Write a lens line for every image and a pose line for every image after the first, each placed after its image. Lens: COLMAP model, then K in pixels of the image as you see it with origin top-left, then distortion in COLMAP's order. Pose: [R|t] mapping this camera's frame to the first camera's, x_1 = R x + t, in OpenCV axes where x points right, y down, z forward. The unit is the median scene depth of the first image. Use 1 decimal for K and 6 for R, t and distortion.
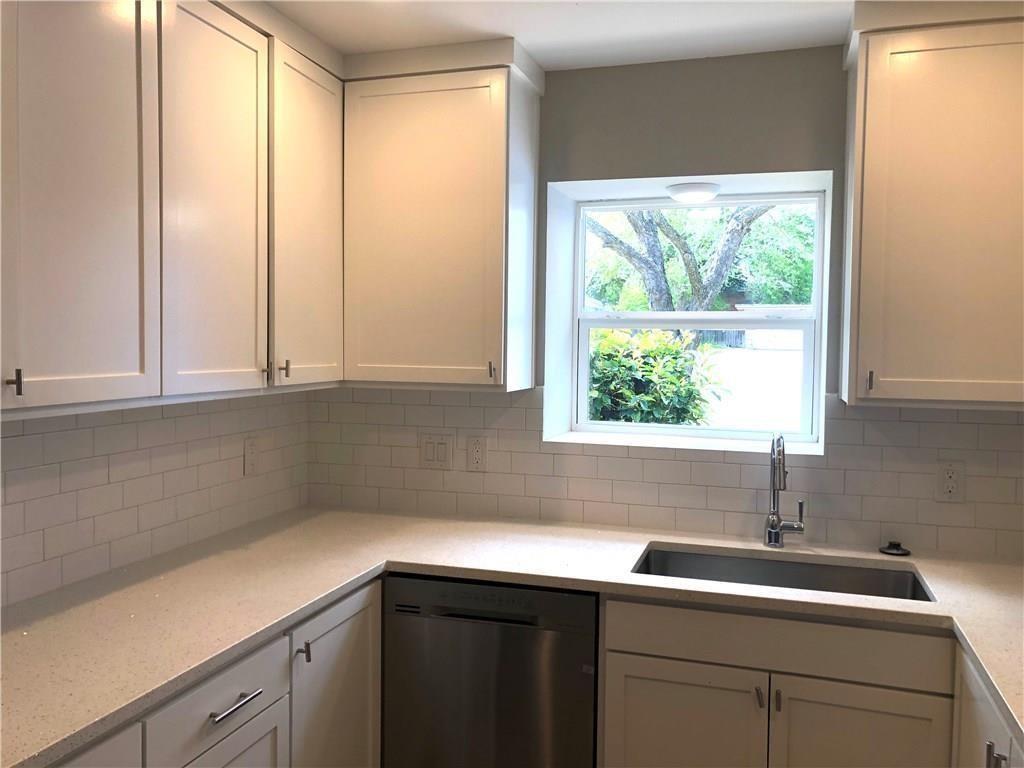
lens RADIAL K [[833.3, 0, 512.0], [0, 833.3, 384.0], [0, 0, 1]] dist [0.084716, -0.127701]
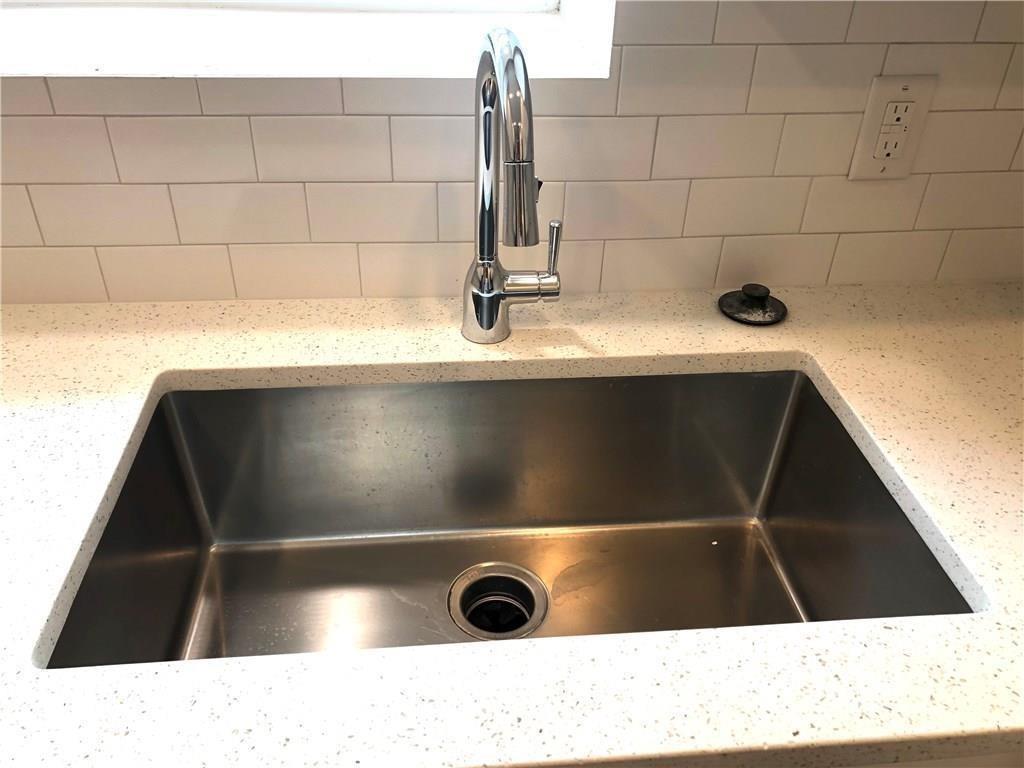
lens RADIAL K [[833.3, 0, 512.0], [0, 833.3, 384.0], [0, 0, 1]] dist [0.084716, -0.127701]
pose [[0.914736, -0.214656, 0.342317, 0.180284], [0.001569, 0.849092, 0.528243, 0.004949], [-0.404049, -0.482666, 0.777032, 0.673583]]
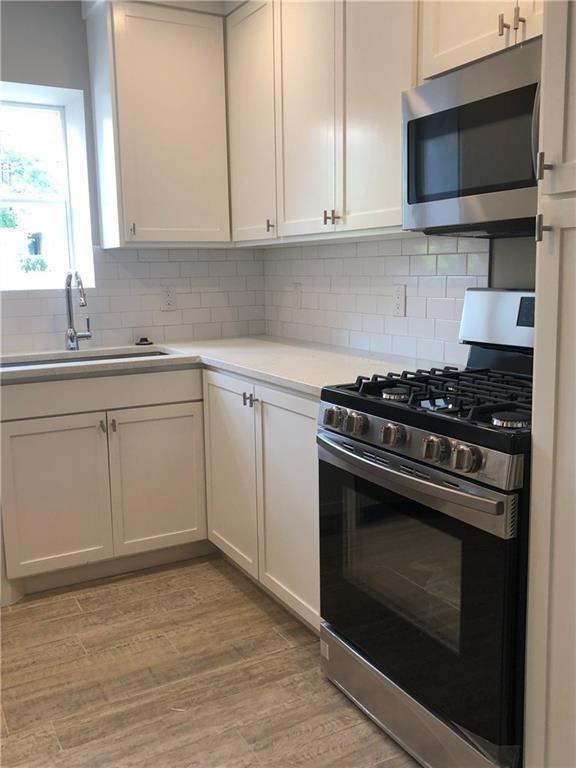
lens RADIAL K [[728.1, 0, 288.0], [0, 728.1, 384.0], [0, 0, 1]] dist [0.021786, 0.016789]
pose [[0.691648, -0.136578, 0.709204, -0.340375], [0.062702, 0.989604, 0.129427, 0.107971], [-0.719508, -0.045049, 0.693021, -0.159676]]
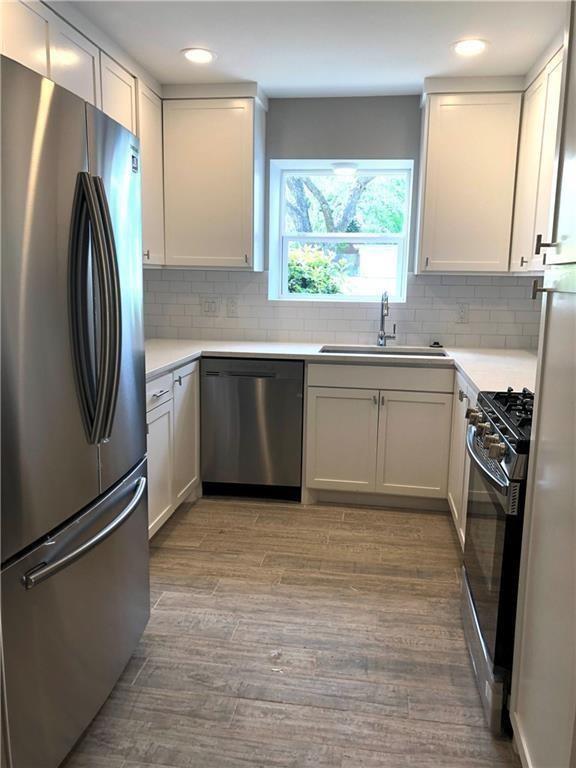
lens RADIAL K [[625.0, 0, 288.0], [0, 625.0, 384.0], [0, 0, 1]] dist [0.084716, -0.127701]
pose [[0.987191, -0.021656, 0.158065, -0.166776], [0.001819, 0.992208, 0.124579, 0.090574], [-0.159532, -0.122696, 0.979538, -0.498761]]
